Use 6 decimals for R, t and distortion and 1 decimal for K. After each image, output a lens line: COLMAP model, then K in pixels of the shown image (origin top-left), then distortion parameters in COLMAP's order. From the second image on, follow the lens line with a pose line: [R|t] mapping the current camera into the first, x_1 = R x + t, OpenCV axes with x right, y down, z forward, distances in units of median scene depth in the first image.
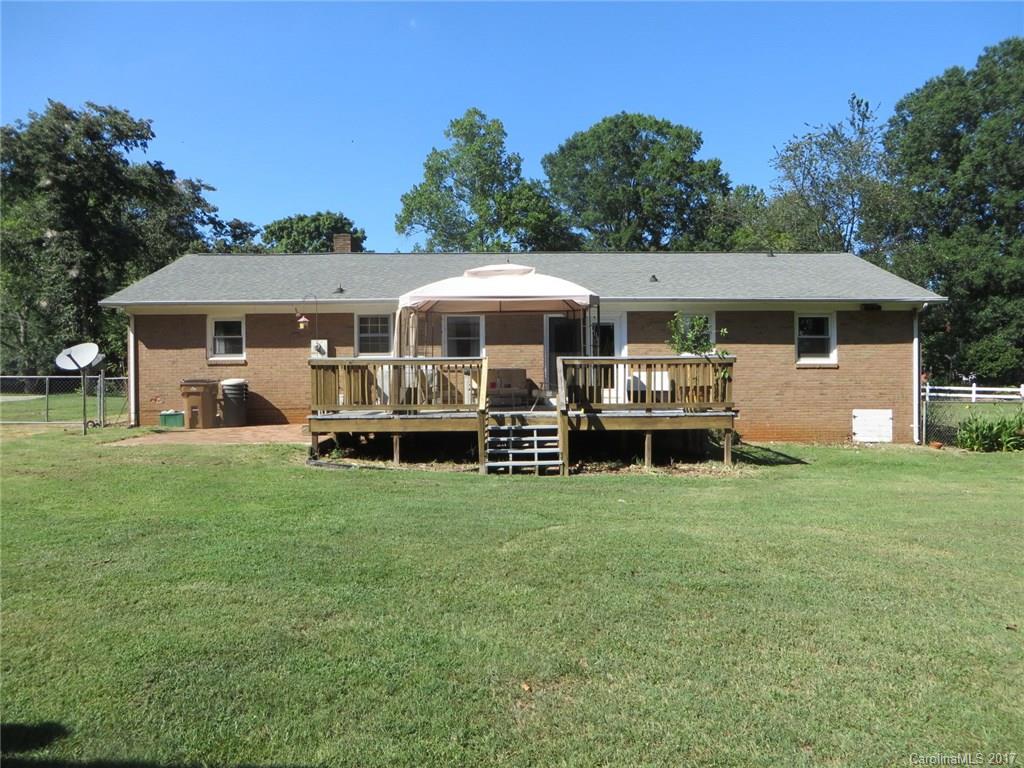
lens RADIAL K [[752.1, 0, 512.0], [0, 752.1, 408.7], [0, 0, 1]] dist [-0.007679, -0.002302]
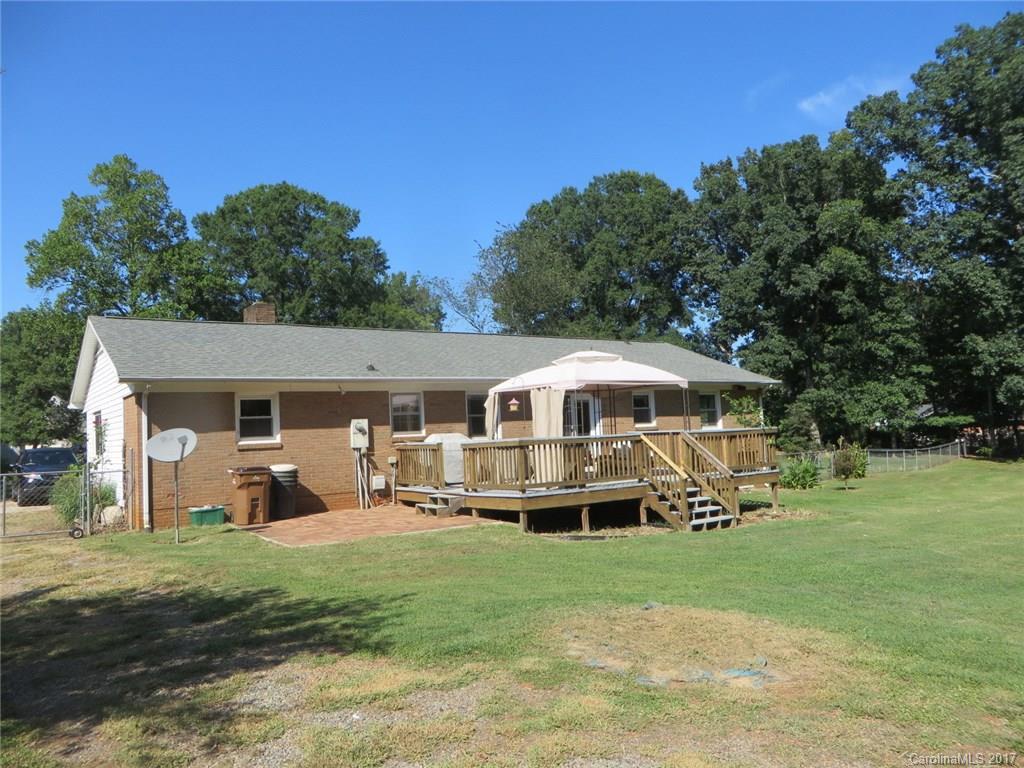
lens RADIAL K [[770.3, 0, 517.9], [0, 770.3, 380.3], [0, 0, 1]] dist [-0.007003, -0.003884]
pose [[0.847309, 0.009057, 0.531022, -0.593578], [0.058605, 0.992154, -0.110434, -0.020694], [-0.527856, 0.124693, 0.840131, 0.064518]]
